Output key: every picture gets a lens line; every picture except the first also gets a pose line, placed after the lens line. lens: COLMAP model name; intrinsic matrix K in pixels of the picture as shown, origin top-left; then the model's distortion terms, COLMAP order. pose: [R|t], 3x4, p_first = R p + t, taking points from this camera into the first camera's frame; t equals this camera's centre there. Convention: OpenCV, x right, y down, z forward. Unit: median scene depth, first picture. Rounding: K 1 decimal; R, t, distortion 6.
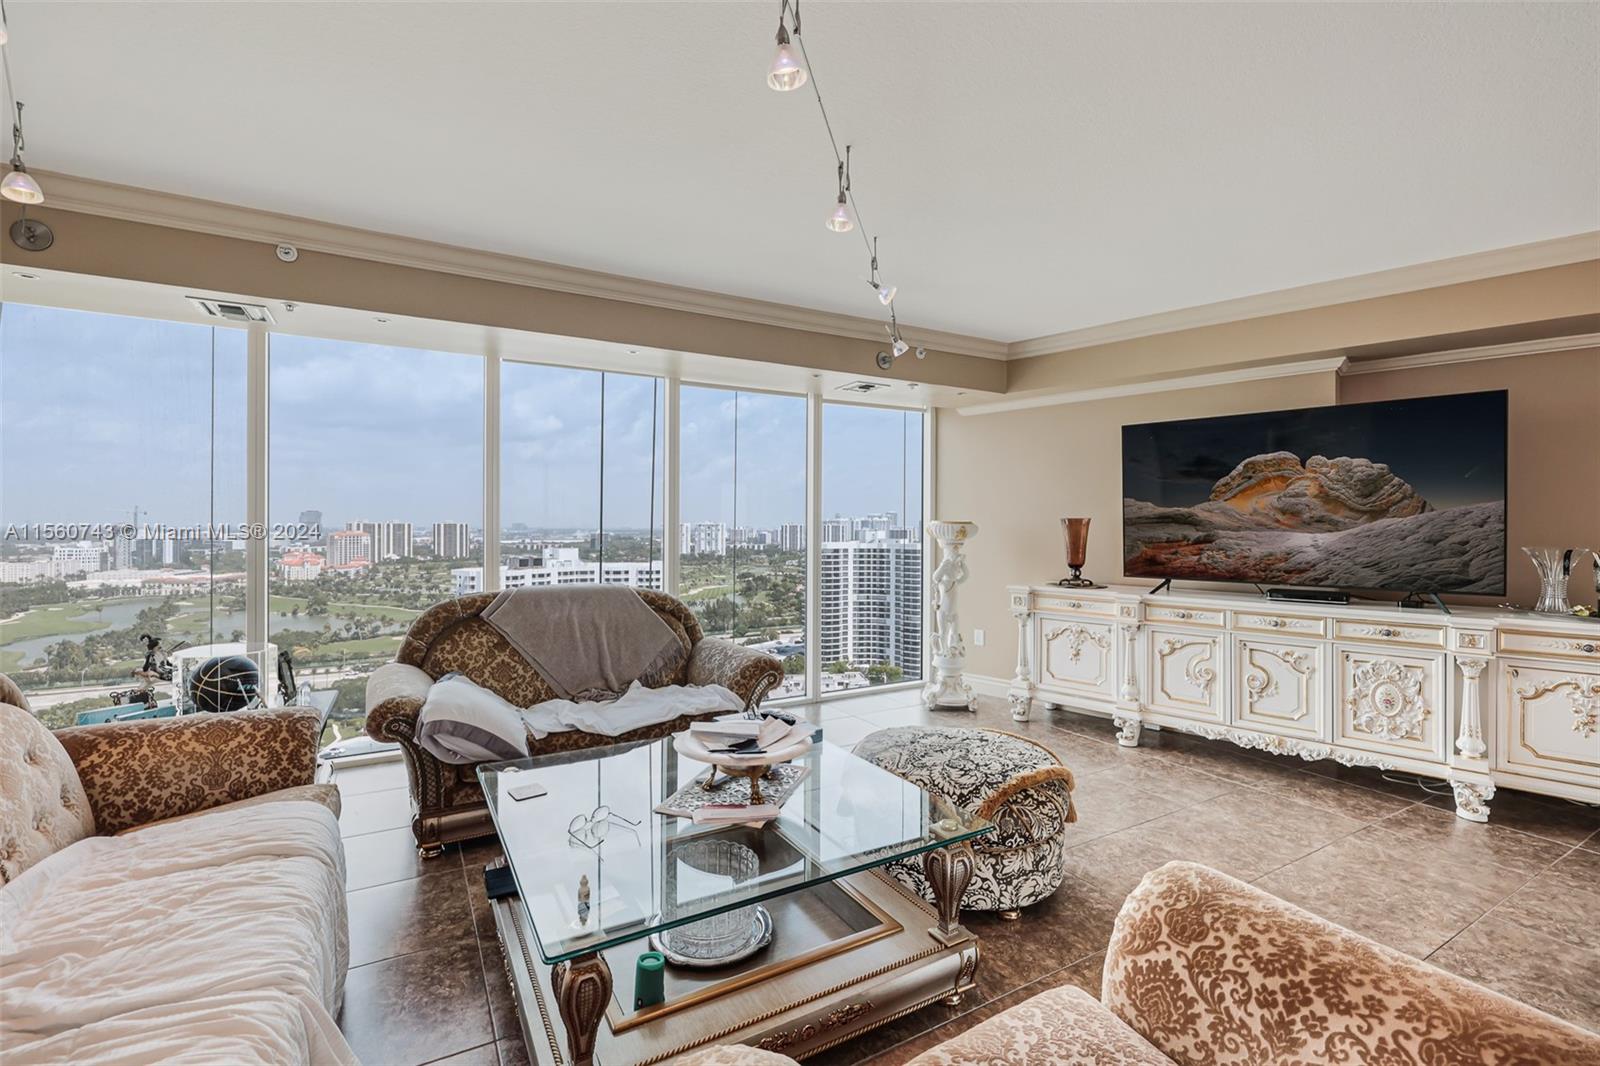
lens RADIAL K [[690.7, 0, 787.1], [0, 690.7, 527.1], [0, 0, 1]] dist [-0.003407, -0.000116]
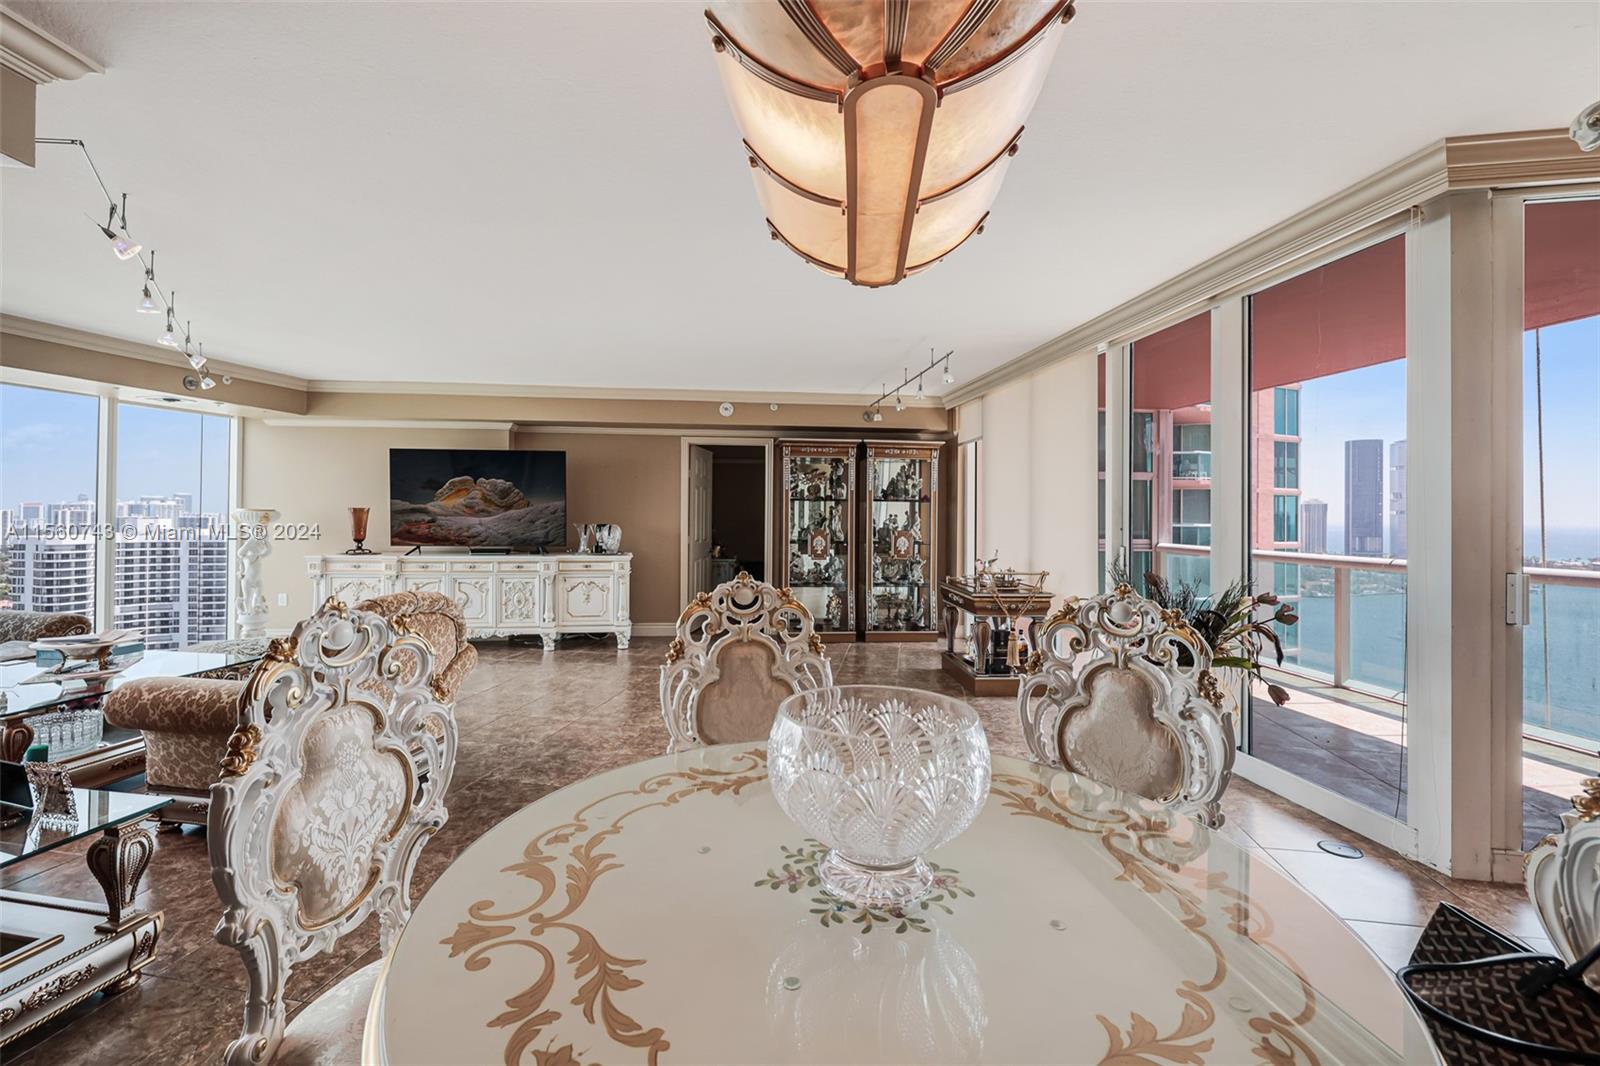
lens RADIAL K [[705.8, 0, 799.0], [0, 705.8, 508.9], [0, 0, 1]] dist [-0.004212, -0.000973]
pose [[0.644342, 0.007650, 0.764699, -0.121757], [-0.001805, 0.999962, -0.008482, 0.000385], [-0.764735, 0.004086, 0.644332, -0.667385]]
